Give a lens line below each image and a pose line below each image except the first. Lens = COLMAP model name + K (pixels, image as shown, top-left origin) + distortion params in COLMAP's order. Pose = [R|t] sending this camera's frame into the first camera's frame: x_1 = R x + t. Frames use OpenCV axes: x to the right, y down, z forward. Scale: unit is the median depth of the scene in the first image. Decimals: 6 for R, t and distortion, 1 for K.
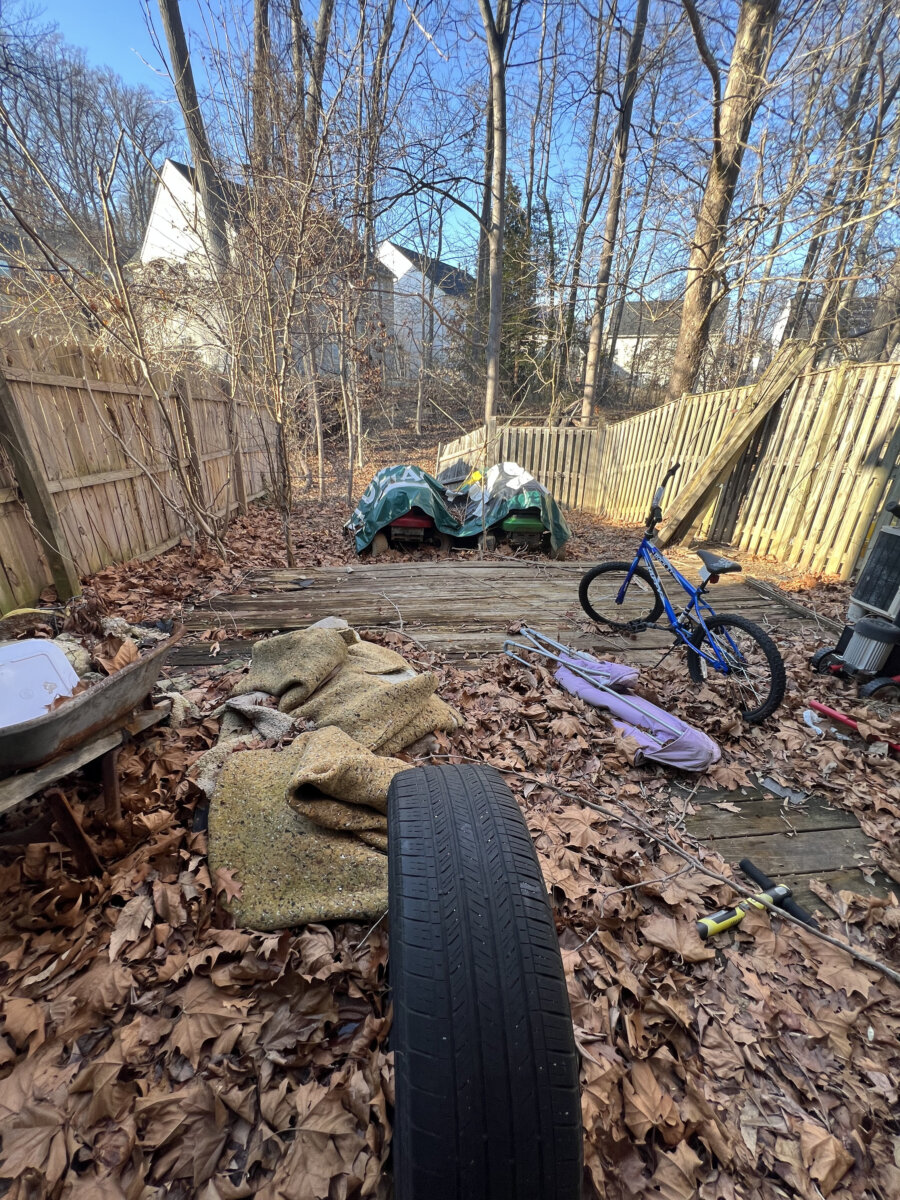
lens RADIAL K [[481.2, 0, 446.4], [0, 481.2, 600.0], [0, 0, 1]] dist [-0.001777, 0.000328]
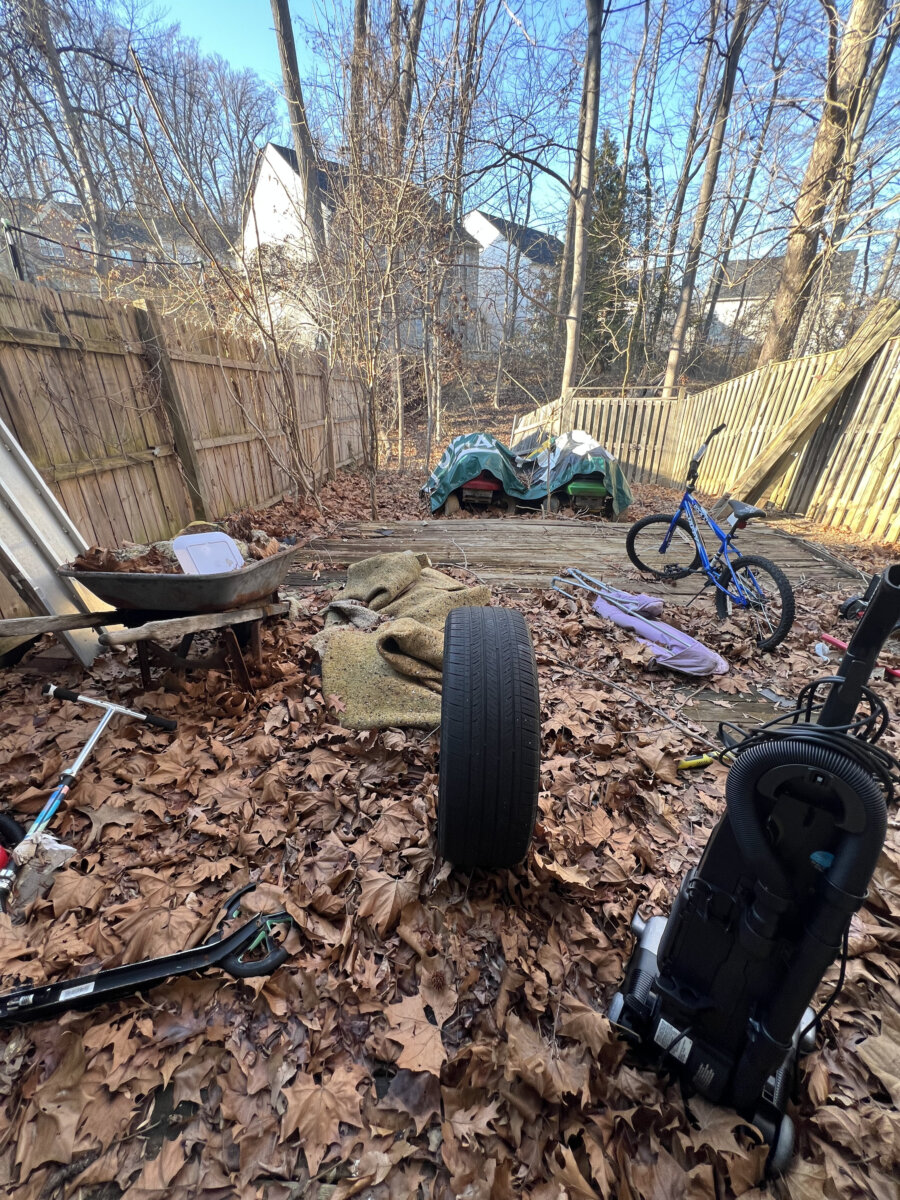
lens RADIAL K [[481.2, 0, 446.0], [0, 481.2, 599.8], [0, 0, 1]] dist [-0.001777, 0.000328]
pose [[0.988018, 0.051752, -0.145403, 0.025102], [-0.045242, 0.997835, 0.047729, 0.063016], [0.147558, -0.040579, 0.988221, -0.130167]]
